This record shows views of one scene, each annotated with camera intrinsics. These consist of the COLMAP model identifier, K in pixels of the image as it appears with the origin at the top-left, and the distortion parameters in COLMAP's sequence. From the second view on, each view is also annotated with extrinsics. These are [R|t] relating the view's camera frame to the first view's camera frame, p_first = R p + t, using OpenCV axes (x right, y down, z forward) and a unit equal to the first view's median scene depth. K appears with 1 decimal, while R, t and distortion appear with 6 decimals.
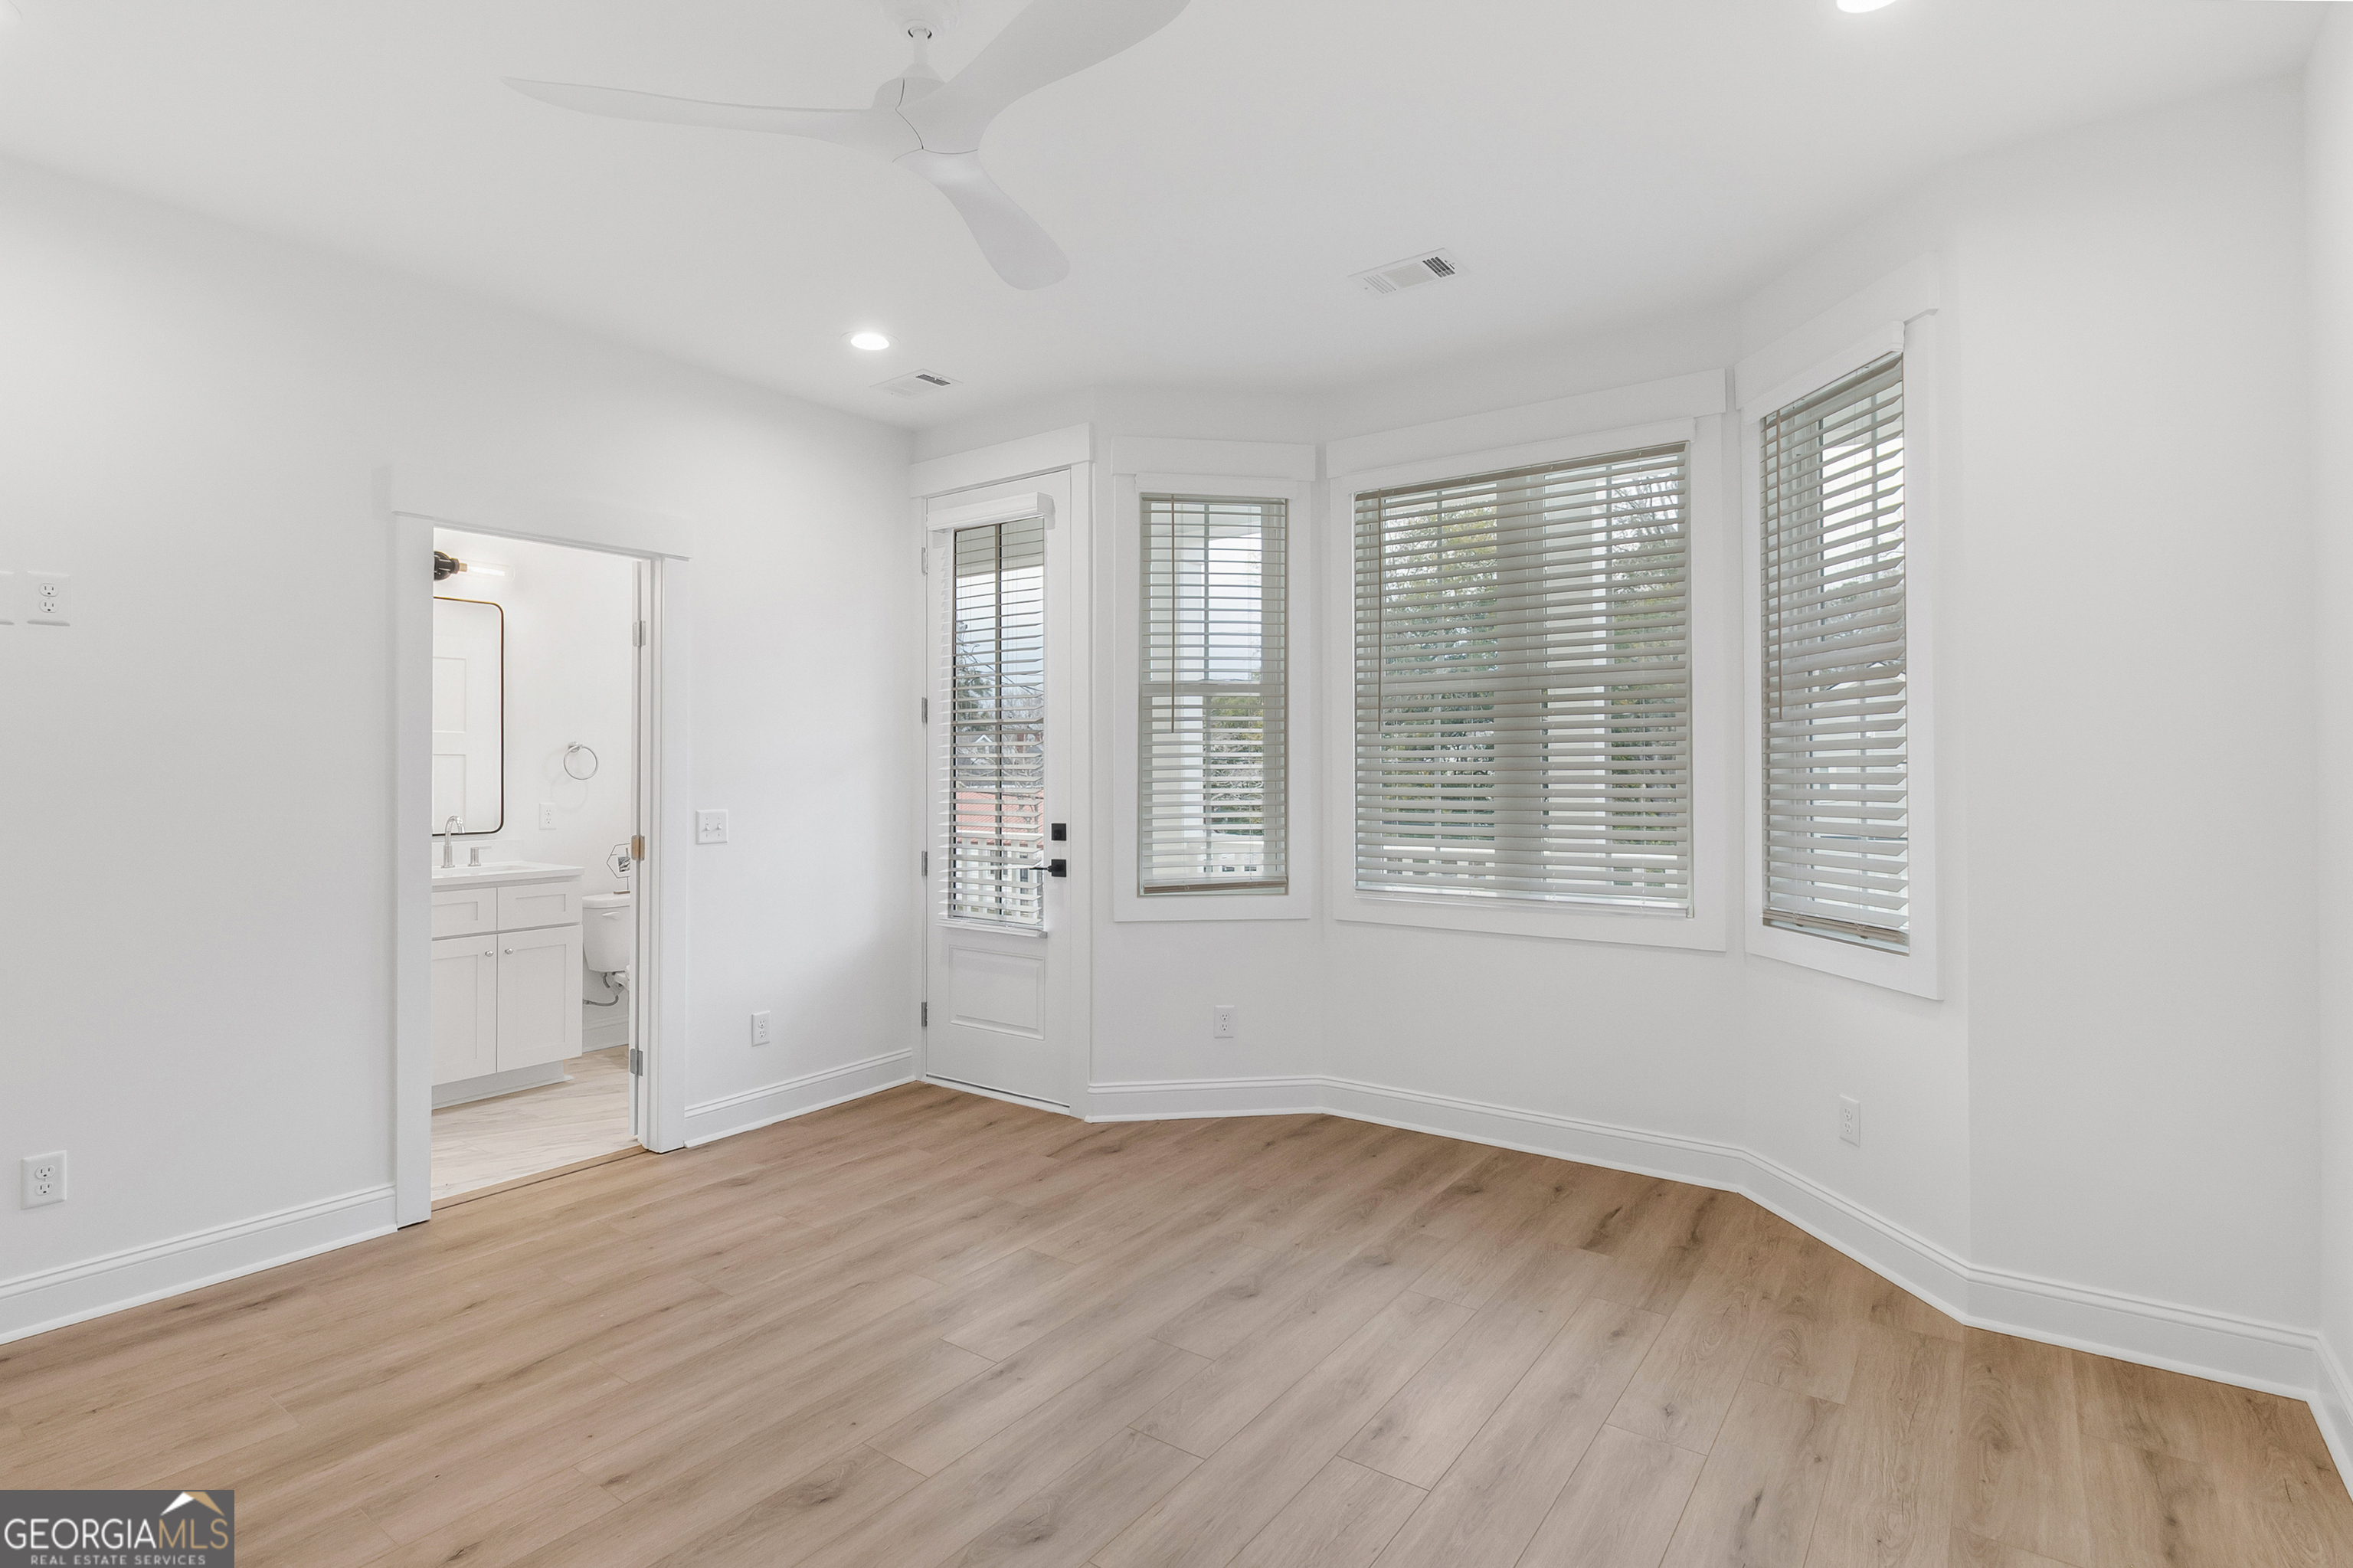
lens RADIAL K [[1245.5, 0, 971.9], [0, 1245.5, 748.3], [0, 0, 1]] dist [0.002707, -0.000742]
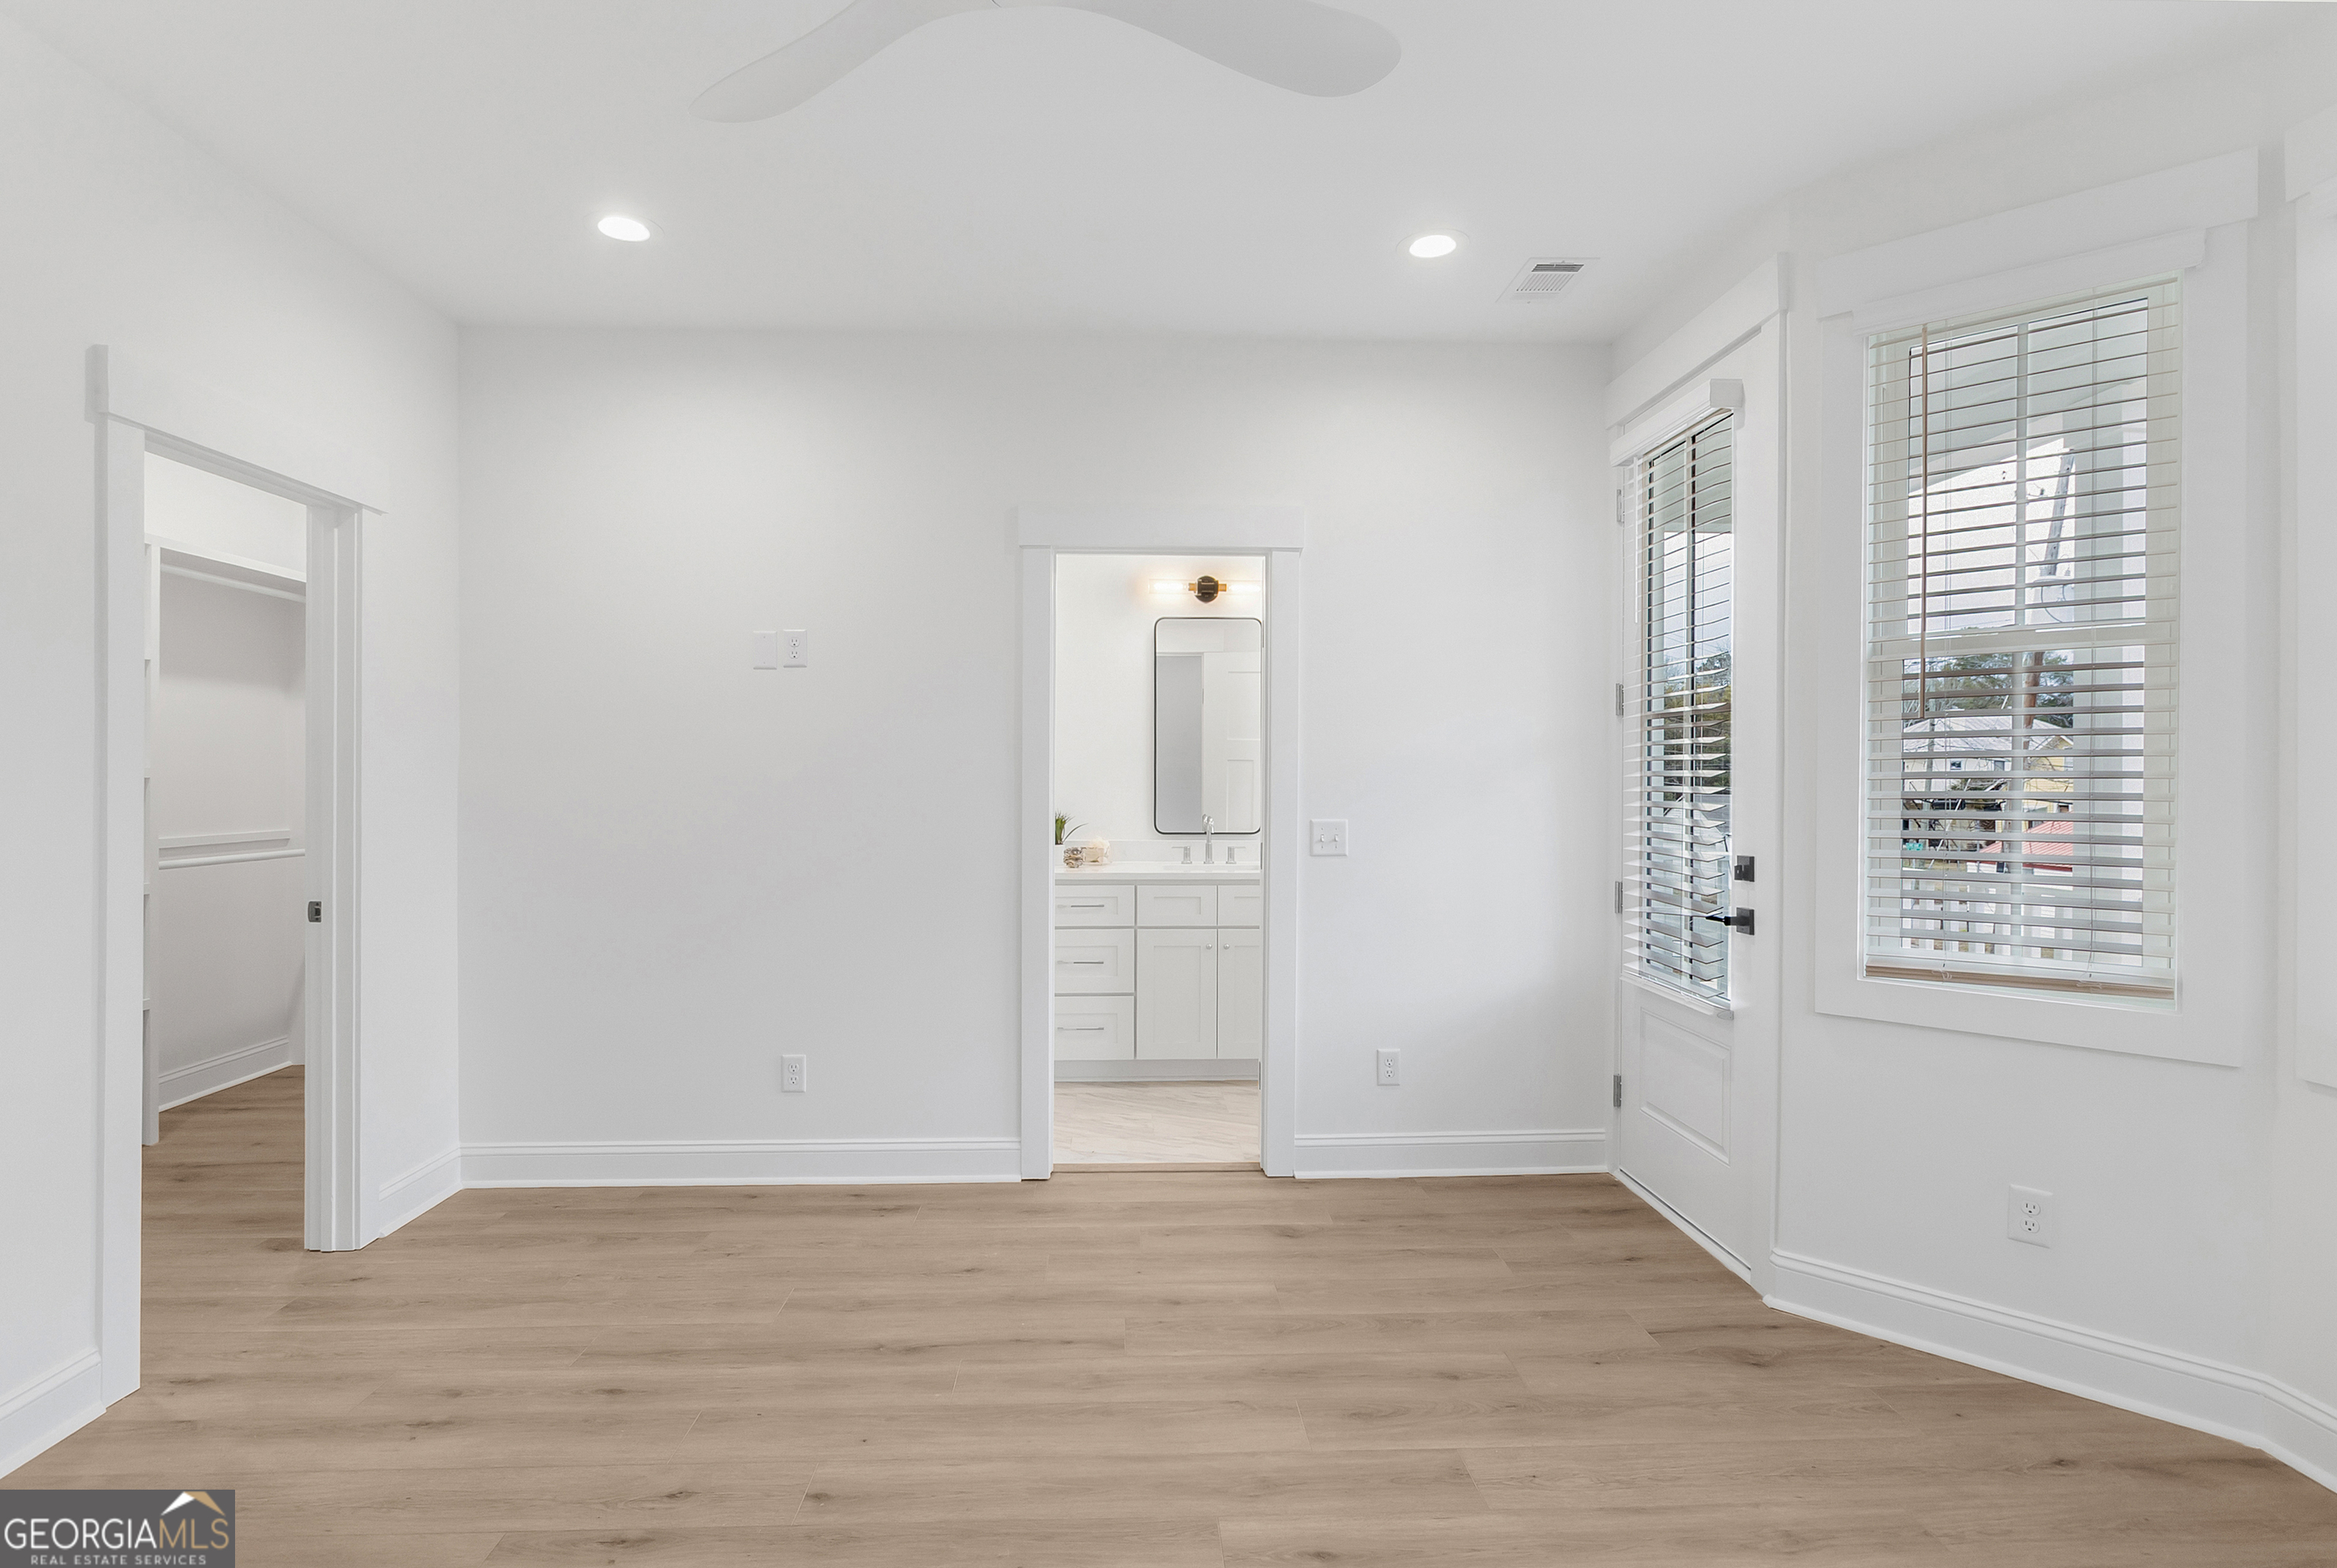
lens RADIAL K [[1112.4, 0, 1036.7], [0, 1112.4, 772.3], [0, 0, 1]] dist [0.000659, -0.000414]
pose [[0.668188, 0.001917, -0.743990, 0.308644], [0.010409, 0.999875, 0.011925, 0.003218], [0.743919, -0.015712, 0.668085, 0.350443]]
